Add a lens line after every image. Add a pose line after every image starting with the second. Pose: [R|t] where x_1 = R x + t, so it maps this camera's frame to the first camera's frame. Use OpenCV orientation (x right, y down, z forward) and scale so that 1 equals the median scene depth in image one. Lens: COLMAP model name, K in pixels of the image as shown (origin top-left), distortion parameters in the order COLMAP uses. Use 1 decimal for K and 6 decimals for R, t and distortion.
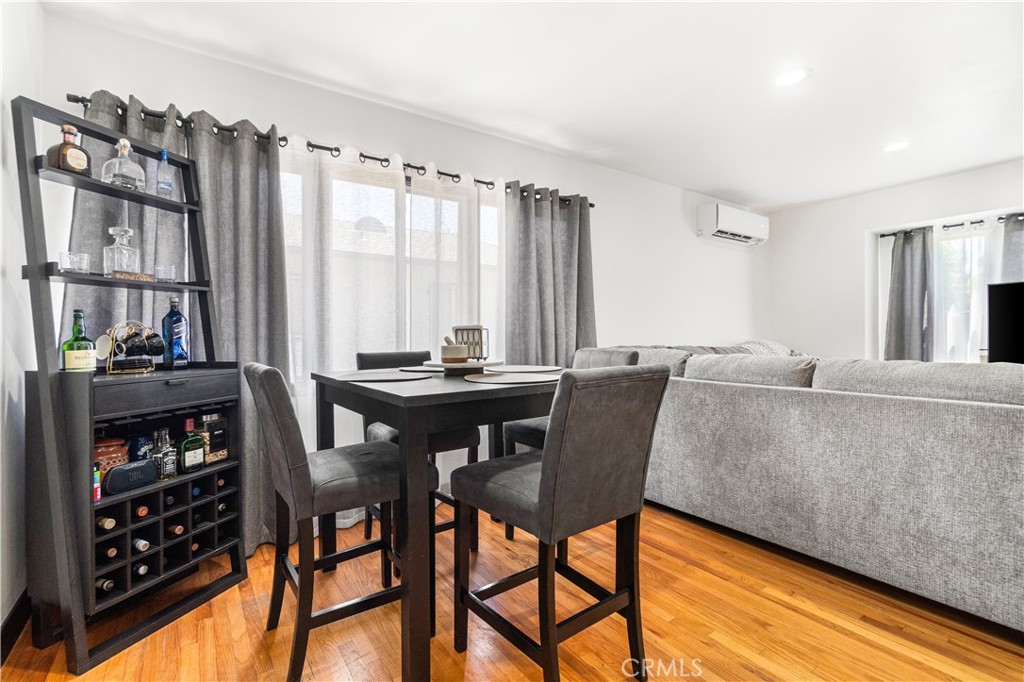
lens RADIAL K [[458.6, 0, 511.4], [0, 458.6, 335.3], [0, 0, 1]] dist [0.001974, 0.000055]
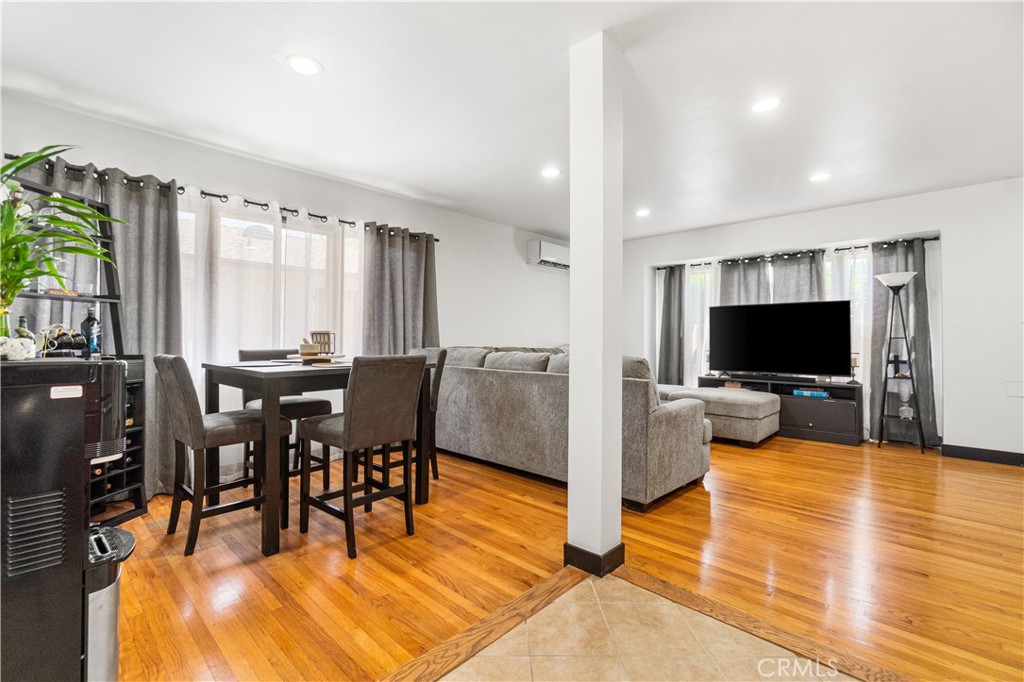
lens RADIAL K [[440.4, 0, 502.0], [0, 440.4, 333.0], [0, 0, 1]] dist [-0.008263, -0.000175]
pose [[0.979262, 0.012486, 0.202214, 0.170041], [-0.009940, 0.999858, -0.013602, -0.000463], [-0.202355, 0.011310, 0.979247, -0.447441]]
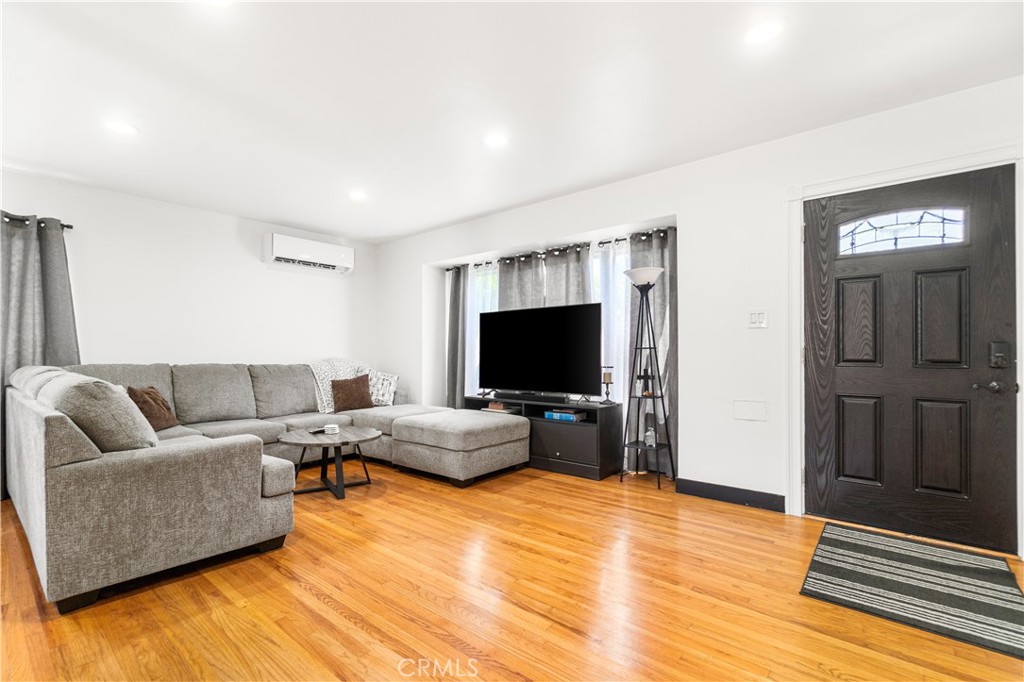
lens RADIAL K [[448.2, 0, 495.0], [0, 448.2, 349.0], [0, 0, 1]] dist [-0.013662, -0.000092]
pose [[0.963946, 0.003865, 0.266071, 1.343955], [-0.001727, 0.999964, -0.008271, -0.004772], [-0.266093, 0.007513, 0.963918, -0.329864]]
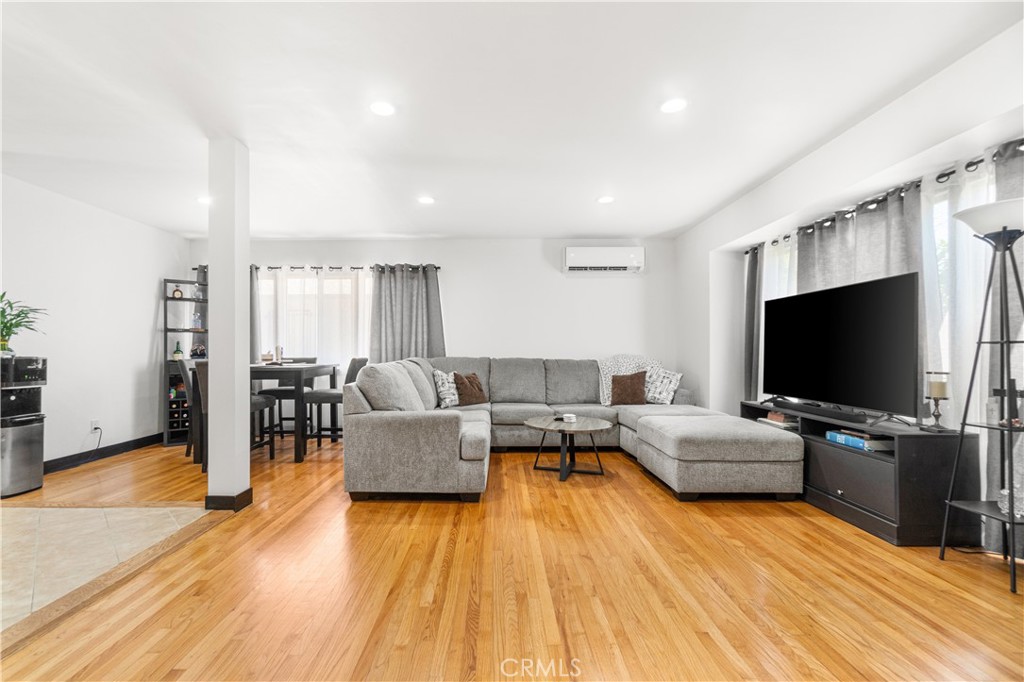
lens RADIAL K [[444.8, 0, 507.3], [0, 444.8, 346.3], [0, 0, 1]] dist [-0.001357, -0.003081]
pose [[0.836795, -0.000835, -0.547516, 1.964128], [-0.002524, 0.999982, -0.005383, -0.006395], [0.547511, 0.005887, 0.836778, -0.248192]]
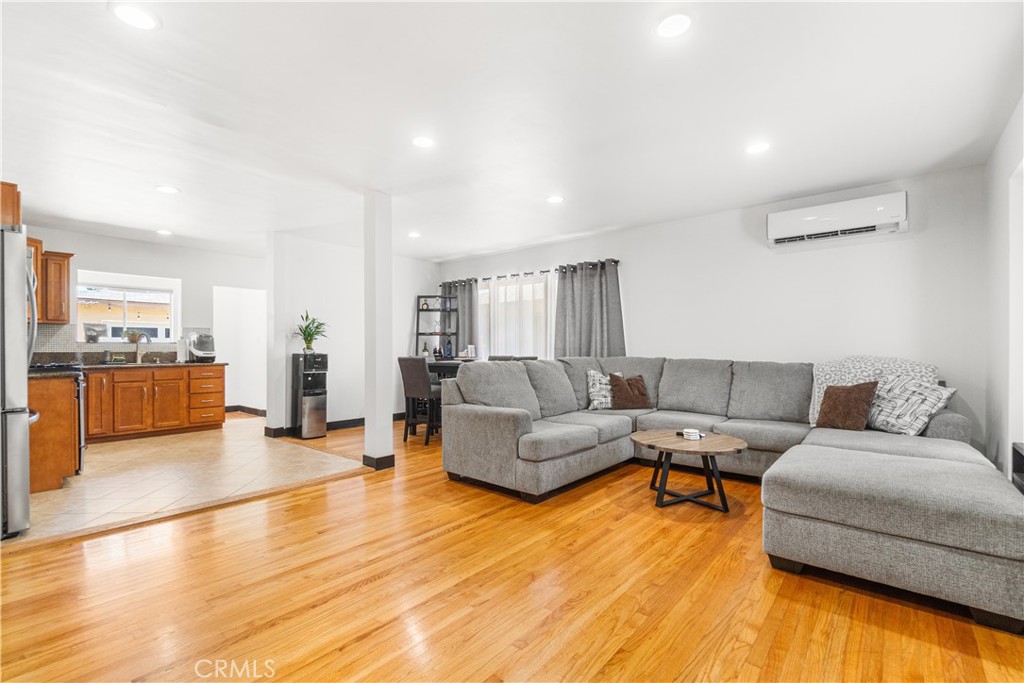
lens RADIAL K [[466.8, 0, 502.0], [0, 466.8, 347.3], [0, 0, 1]] dist [0.000986, 0.000438]
pose [[0.271372, 0.002154, -0.962472, 2.477374], [-0.000273, 0.999998, 0.002161, -0.013239], [0.962475, -0.000324, 0.271372, 0.371771]]
